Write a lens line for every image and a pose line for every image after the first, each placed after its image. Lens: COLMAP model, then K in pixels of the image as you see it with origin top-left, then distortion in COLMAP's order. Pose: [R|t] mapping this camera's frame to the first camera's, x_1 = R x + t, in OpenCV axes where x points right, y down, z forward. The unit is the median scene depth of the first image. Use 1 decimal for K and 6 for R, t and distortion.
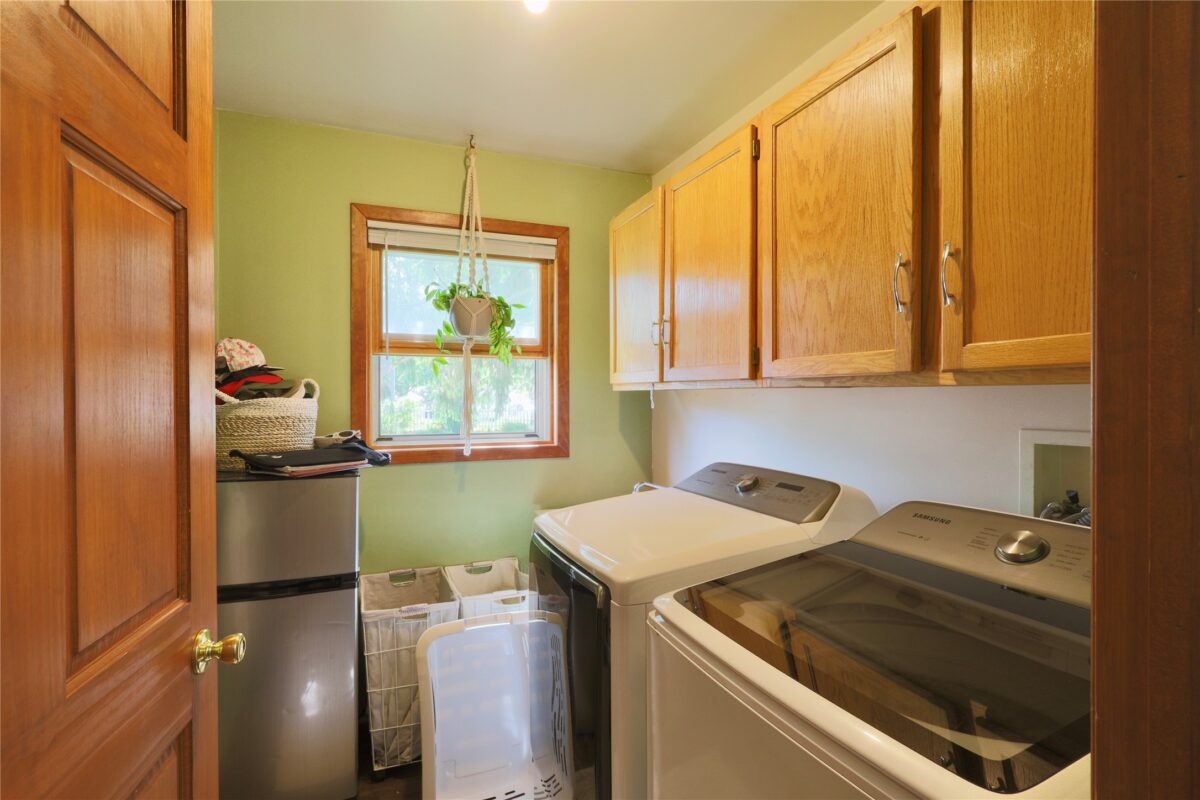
lens RADIAL K [[591.9, 0, 599.4], [0, 591.9, 398.2], [0, 0, 1]] dist [-0.000318, 0.002097]
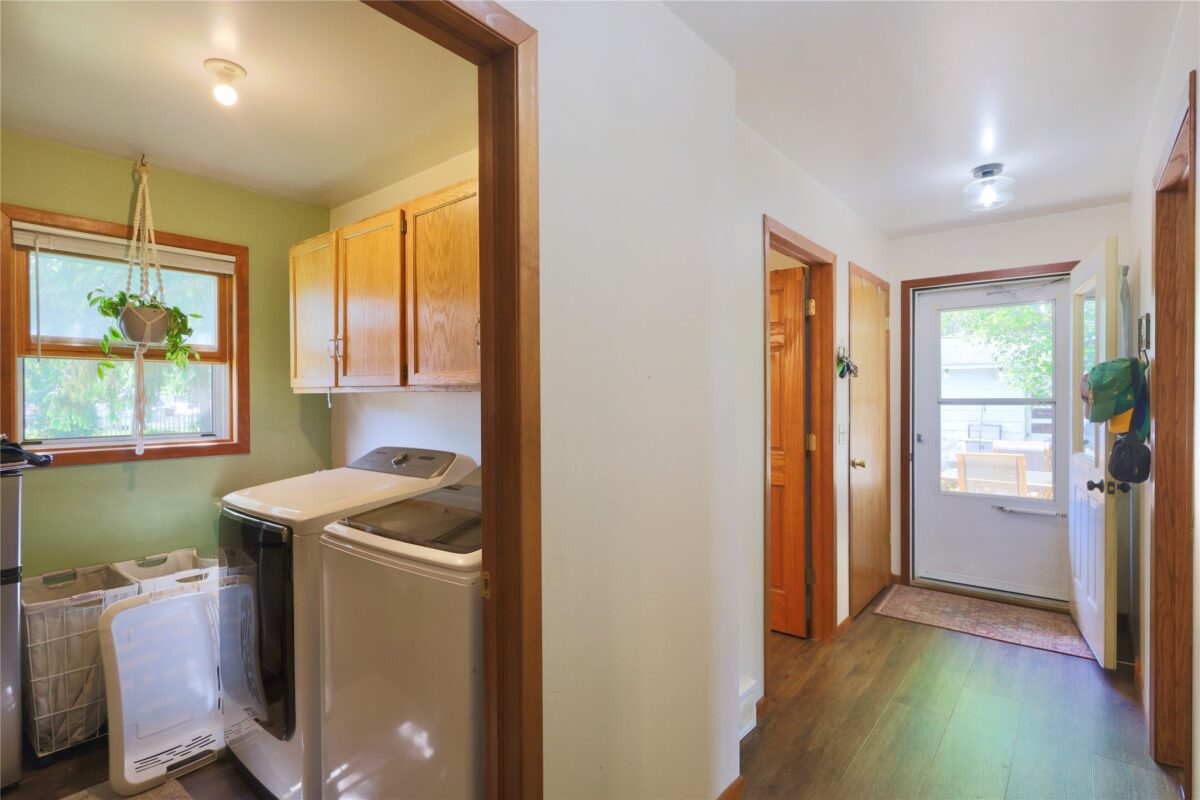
lens RADIAL K [[591.9, 0, 597.5], [0, 591.9, 400.0], [0, 0, 1]] dist [-0.000318, 0.002097]
pose [[0.878915, -0.006227, 0.476938, -0.008818], [0.005599, 0.999981, 0.002738, 0.000756], [-0.476945, 0.000265, 0.878933, -0.374740]]
